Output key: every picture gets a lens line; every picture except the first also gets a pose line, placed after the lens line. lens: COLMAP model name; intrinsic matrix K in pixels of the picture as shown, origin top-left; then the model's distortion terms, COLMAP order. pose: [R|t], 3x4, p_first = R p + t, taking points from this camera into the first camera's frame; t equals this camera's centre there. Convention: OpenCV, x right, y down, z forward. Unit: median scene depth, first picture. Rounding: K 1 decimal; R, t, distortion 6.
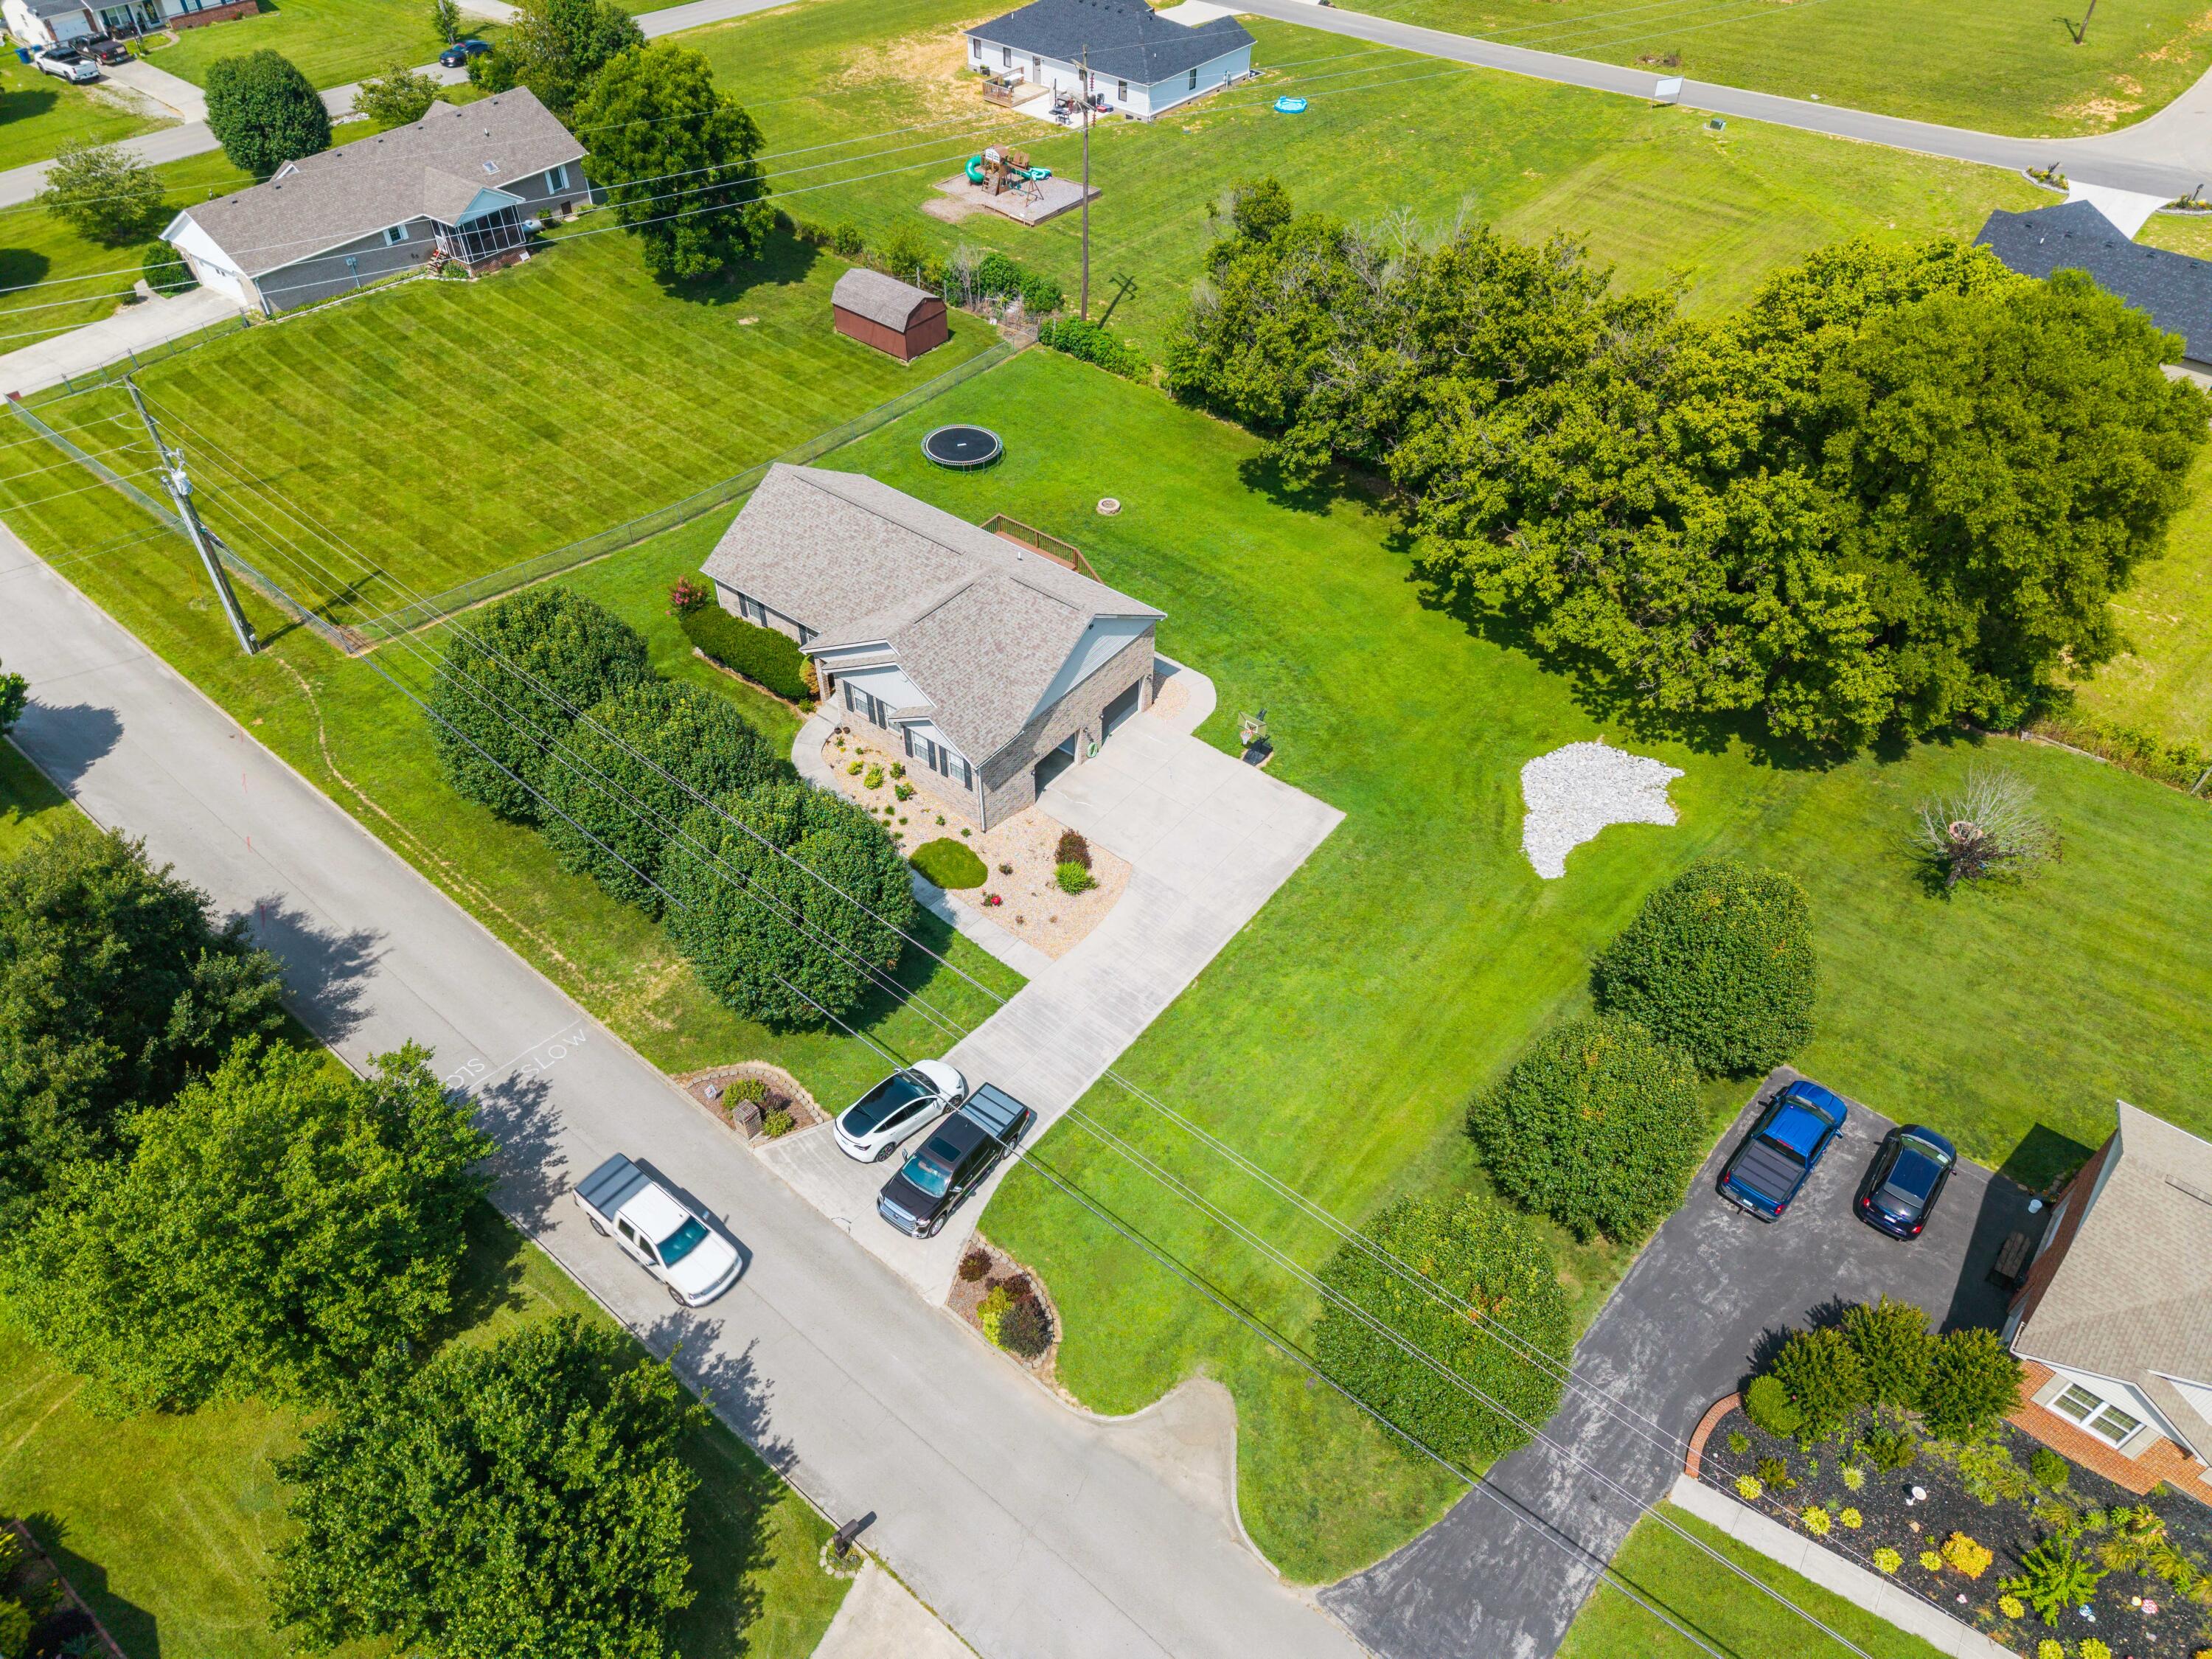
lens RADIAL K [[1511.0, 0, 1090.4], [0, 1511.0, 831.1], [0, 0, 1]] dist [0.013738, -0.010603]
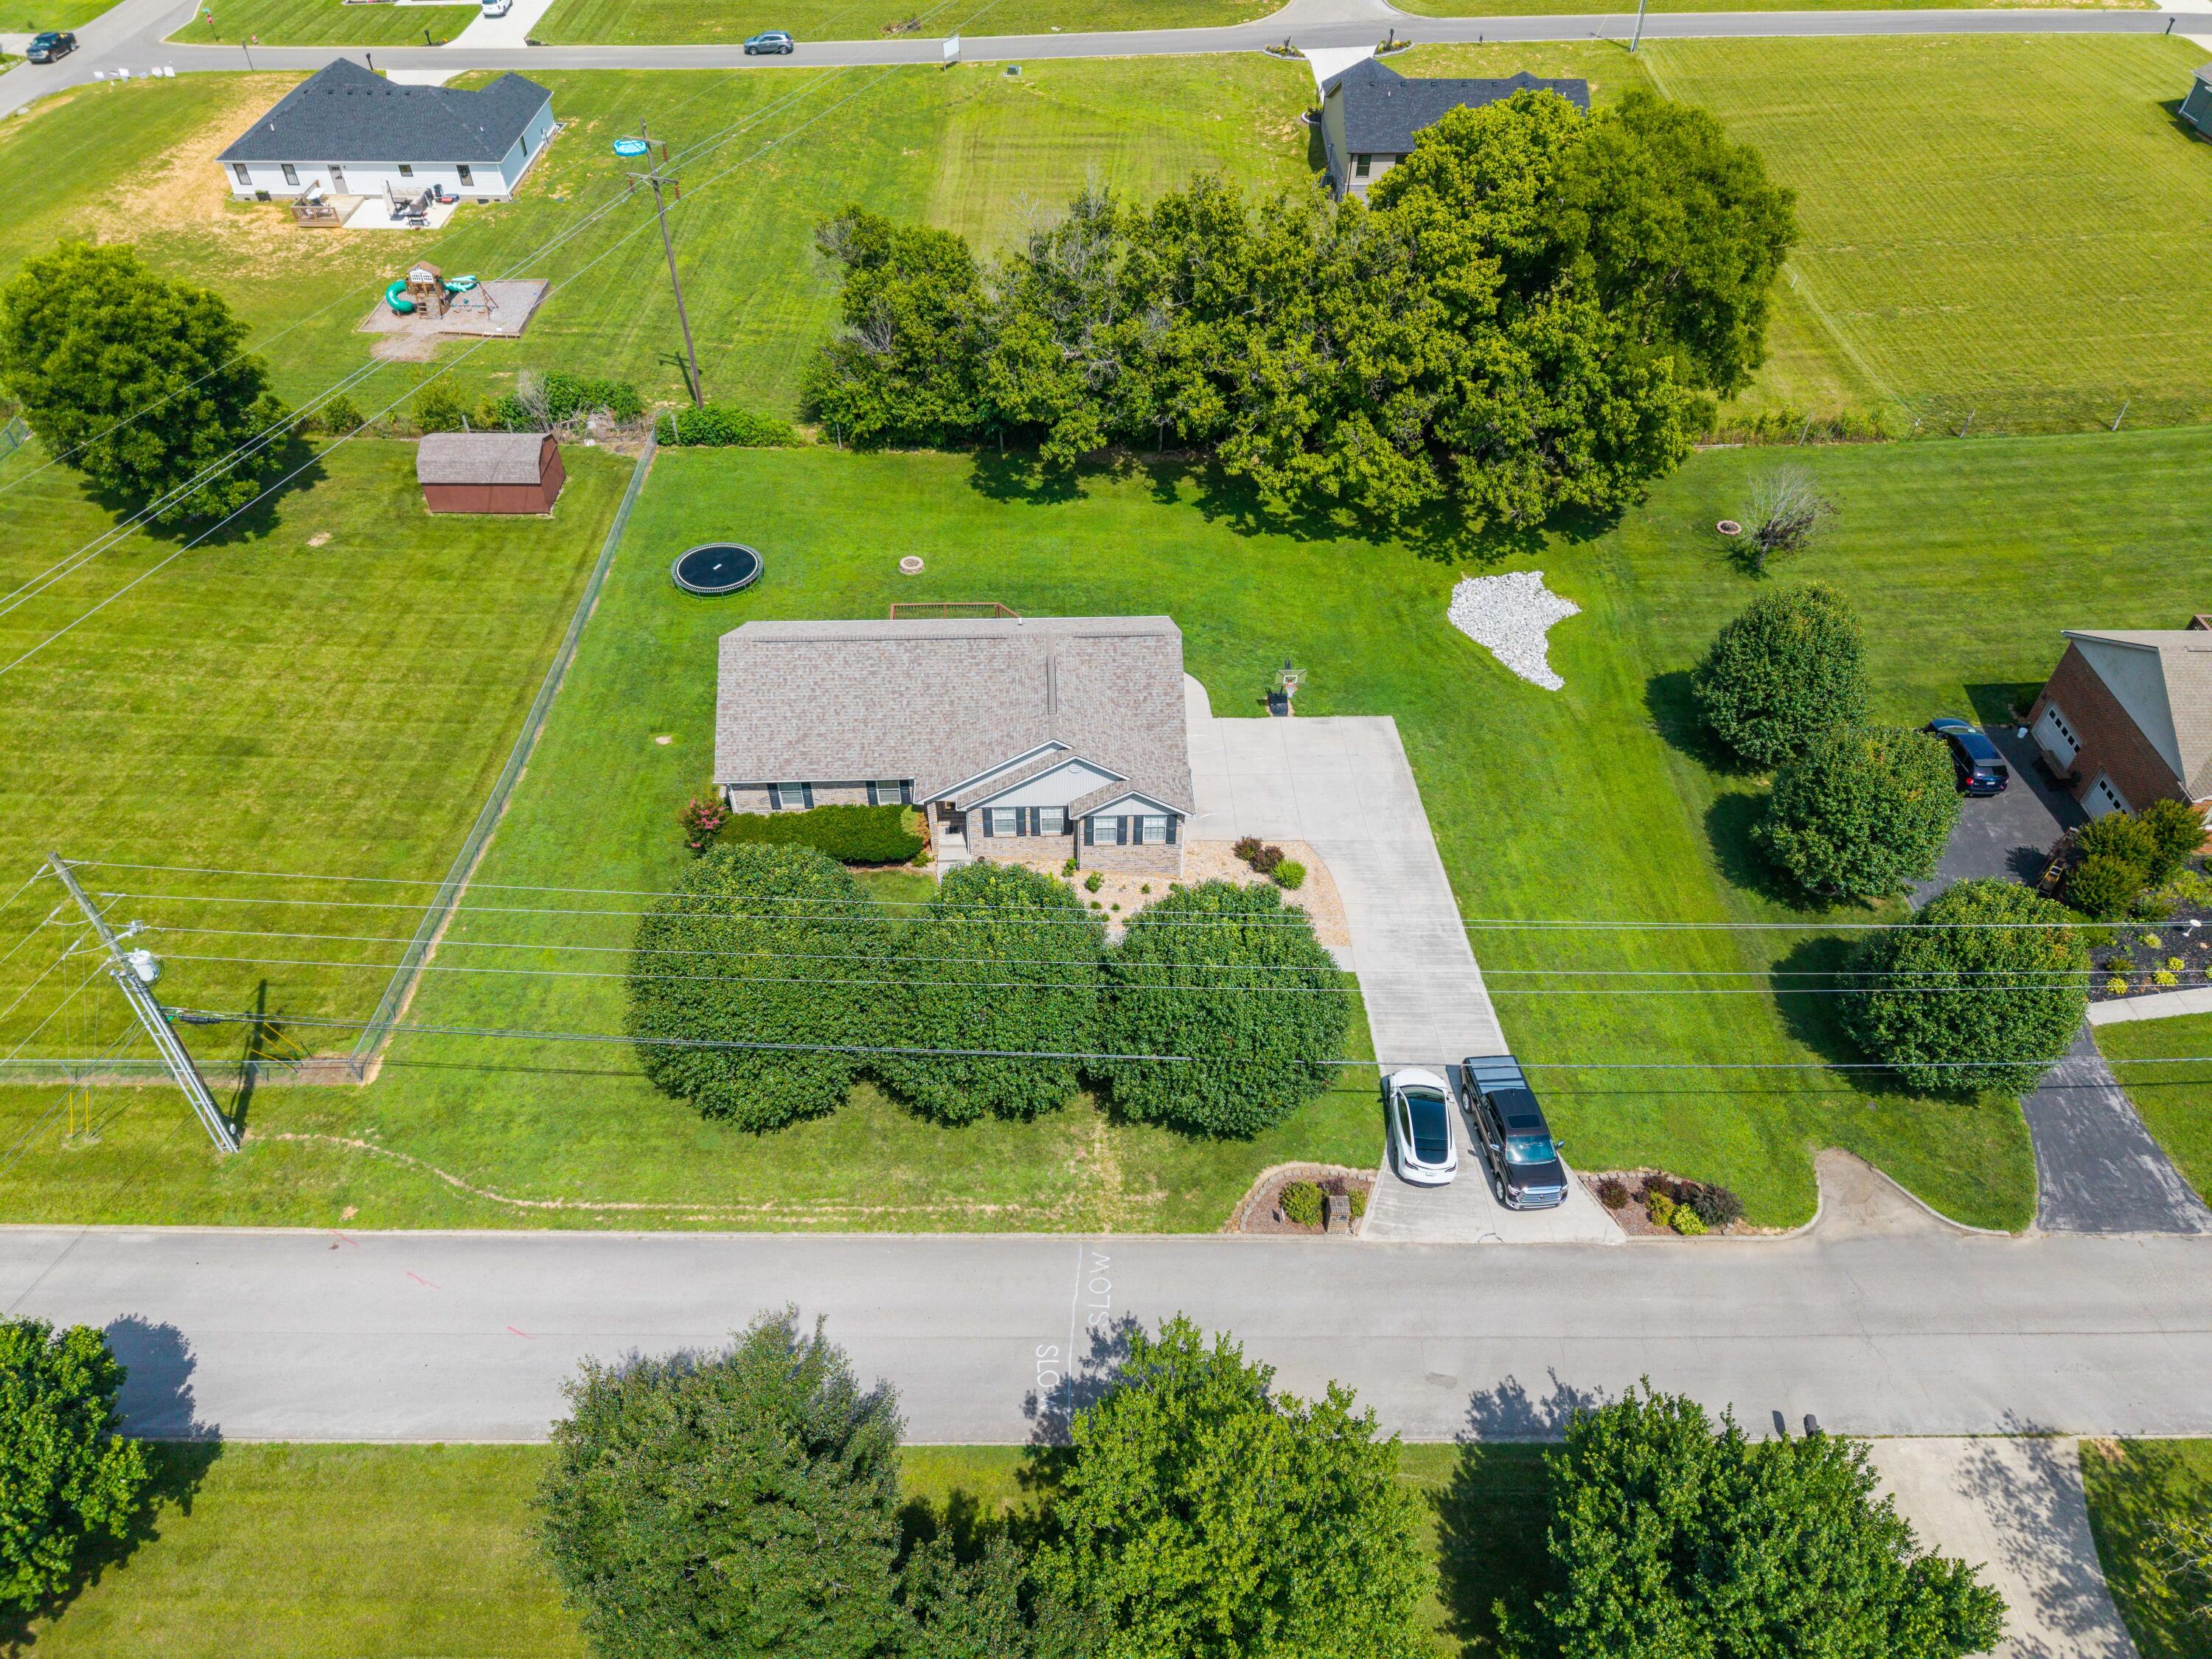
lens RADIAL K [[1511.0, 0, 1101.4], [0, 1511.0, 830.1], [0, 0, 1]] dist [0.013738, -0.010603]
pose [[0.762099, -0.447975, 0.467464, -0.563454], [0.446248, 0.886544, 0.122073, -0.173757], [-0.469114, 0.115573, 0.875543, 0.167200]]
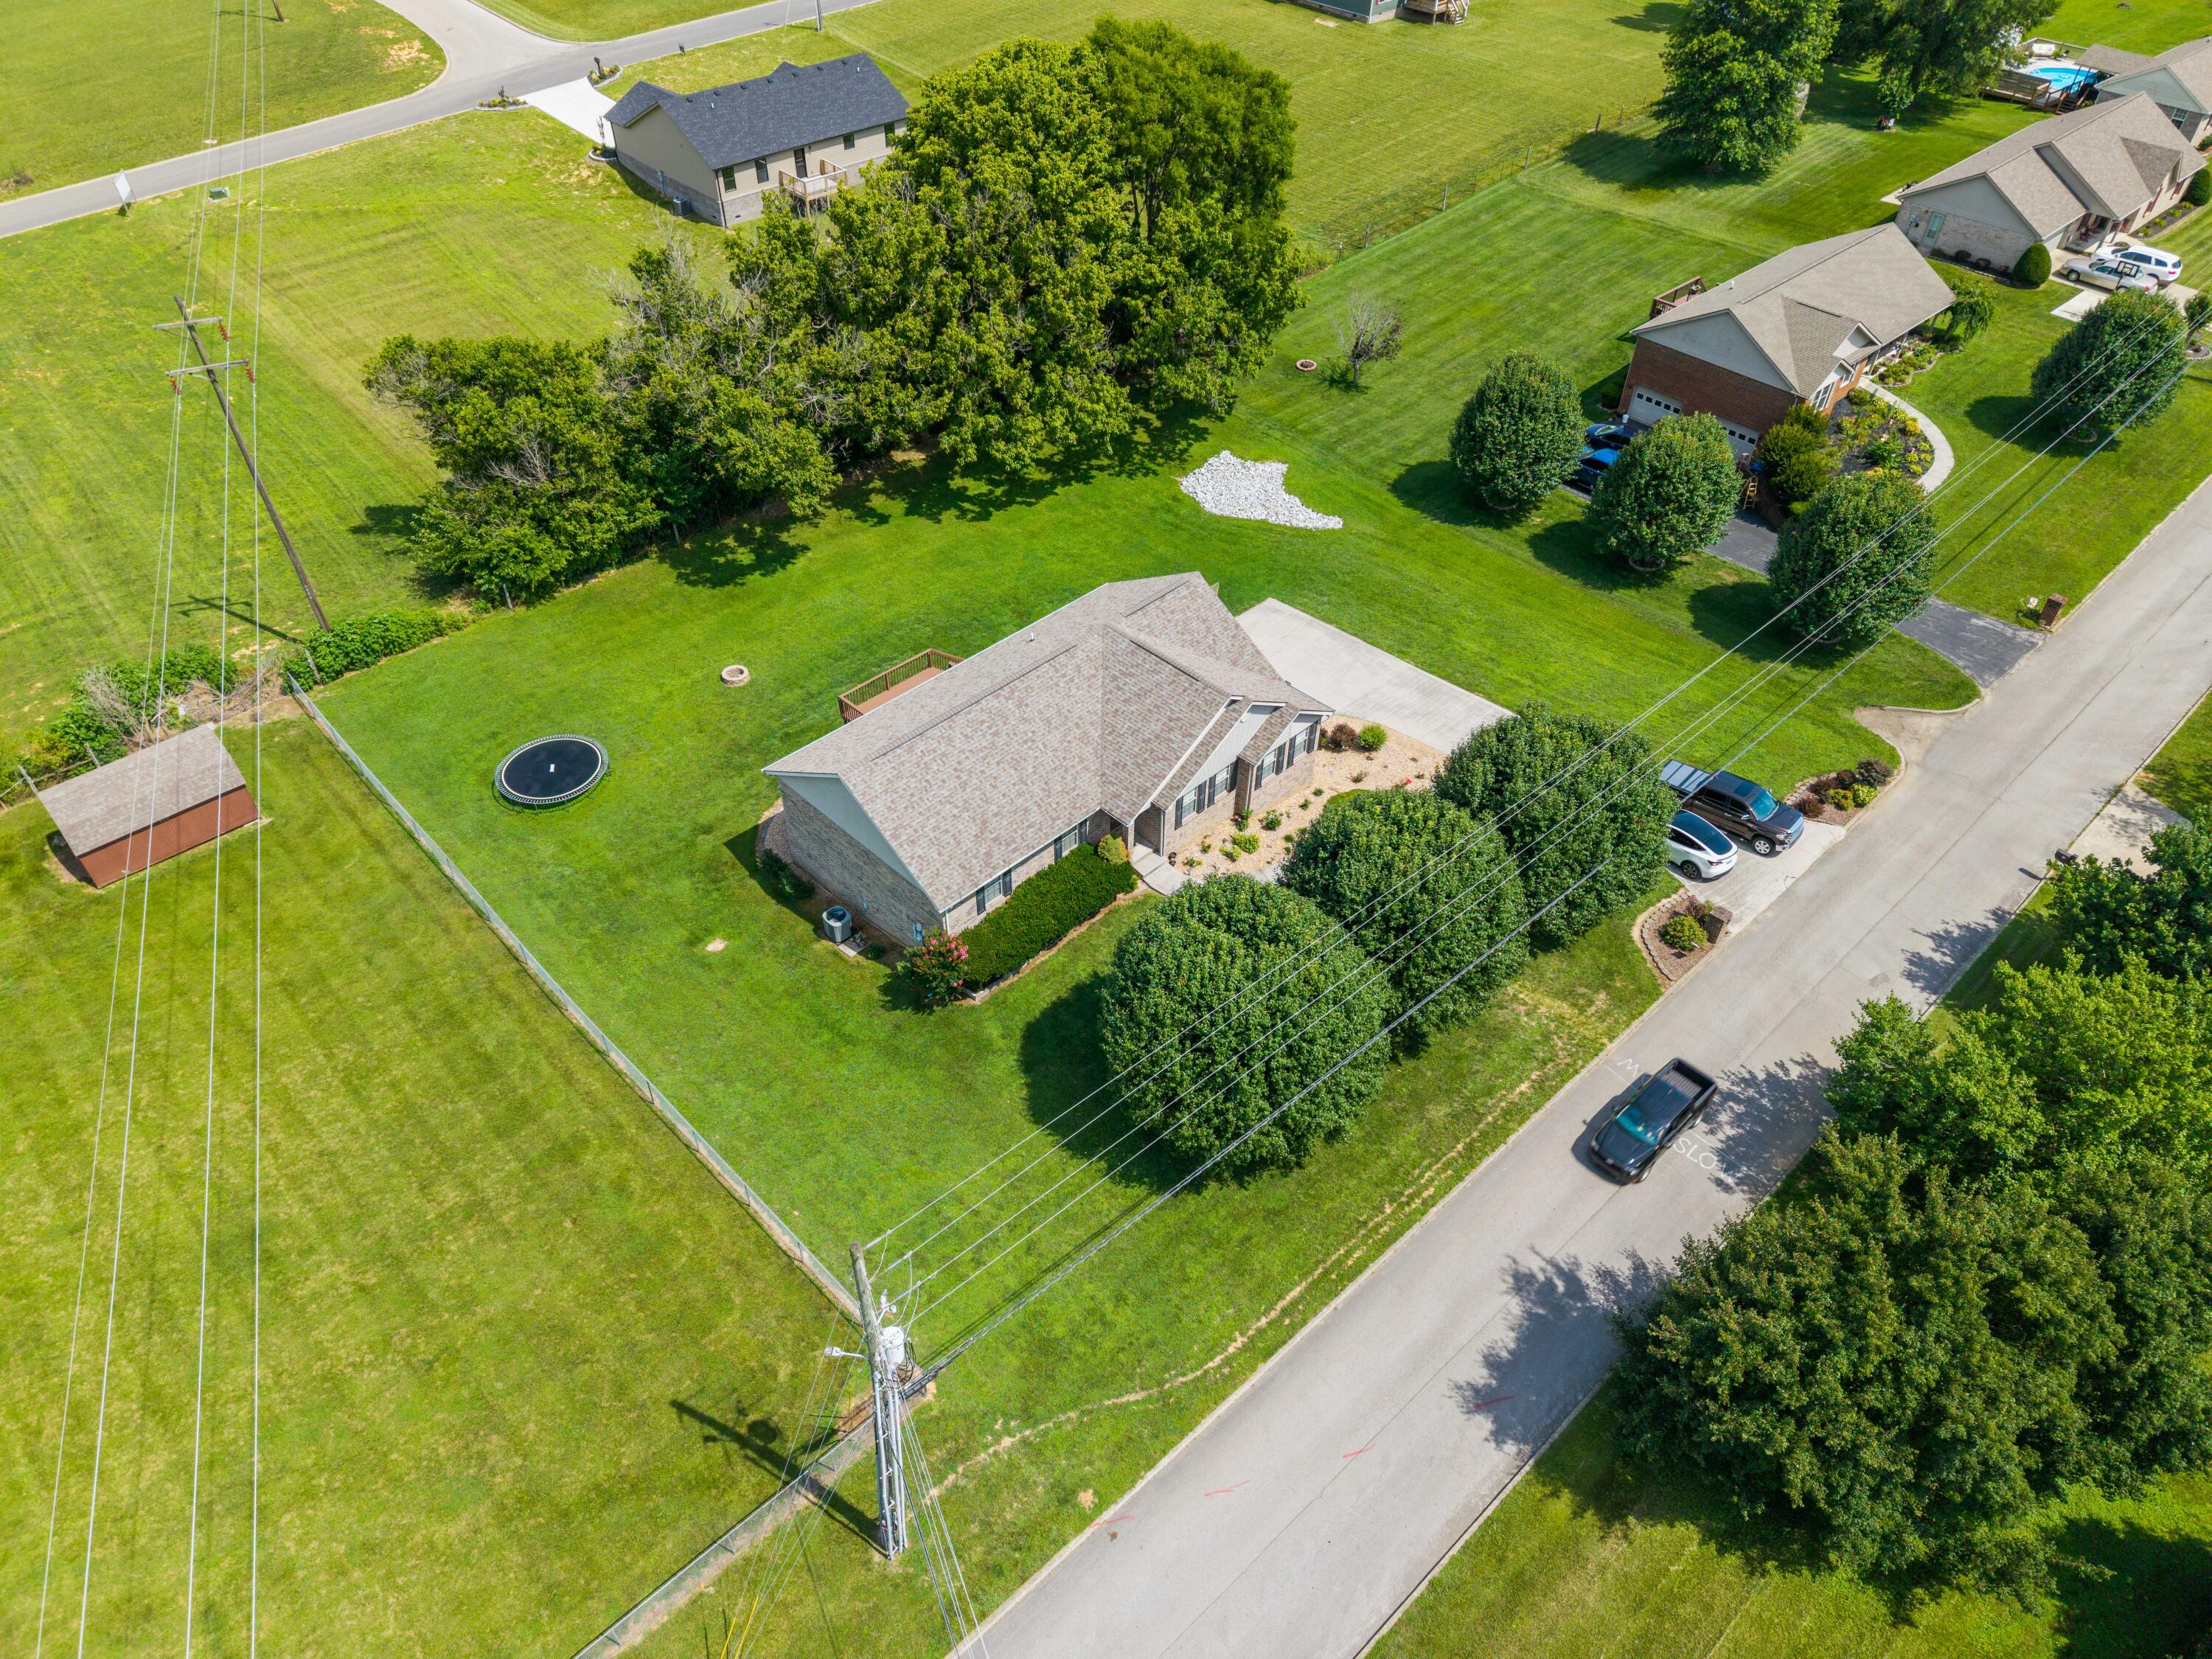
lens RADIAL K [[1511.0, 0, 1112.2], [0, 1511.0, 823.4], [0, 0, 1]] dist [0.013738, -0.010603]
pose [[0.125805, -0.671588, 0.730167, -0.860650], [0.681791, 0.593186, 0.428126, -0.518810], [-0.720648, 0.443960, 0.532508, 0.577640]]
